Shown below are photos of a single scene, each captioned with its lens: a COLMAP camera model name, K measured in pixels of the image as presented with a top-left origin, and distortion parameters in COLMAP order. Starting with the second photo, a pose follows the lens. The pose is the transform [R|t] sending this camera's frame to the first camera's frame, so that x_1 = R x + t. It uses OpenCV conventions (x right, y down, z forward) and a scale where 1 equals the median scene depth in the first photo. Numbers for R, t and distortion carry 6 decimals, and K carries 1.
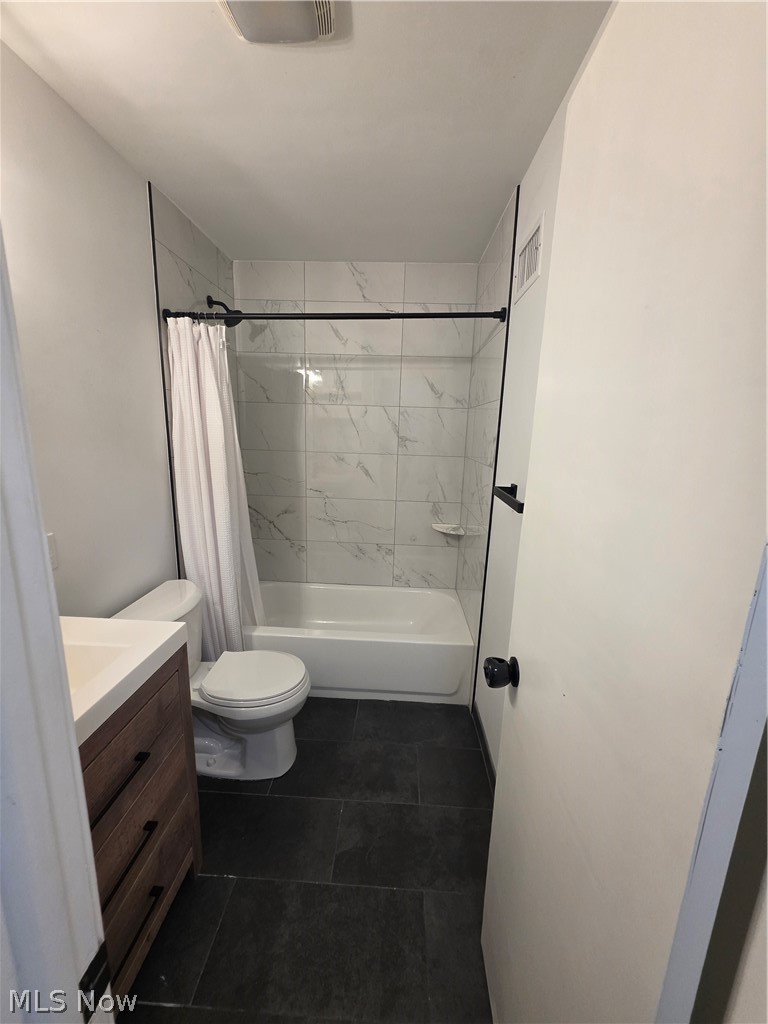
lens RADIAL K [[405.7, 0, 383.6], [0, 405.7, 517.7], [0, 0, 1]] dist [0.001182, 0.000626]
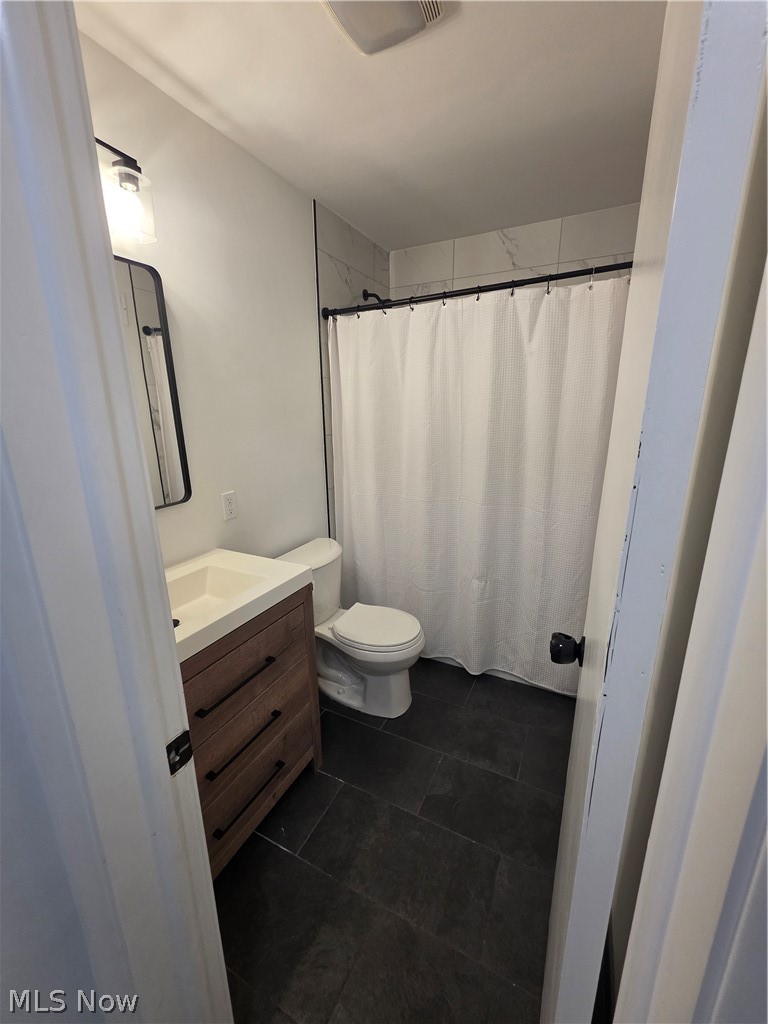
lens RADIAL K [[405.7, 0, 383.6], [0, 405.7, 517.7], [0, 0, 1]] dist [0.001182, 0.000626]
pose [[0.913285, 0.068308, -0.401553, 0.154168], [-0.050078, 0.997189, 0.055736, 0.022165], [0.404232, -0.030794, 0.914138, -0.029571]]
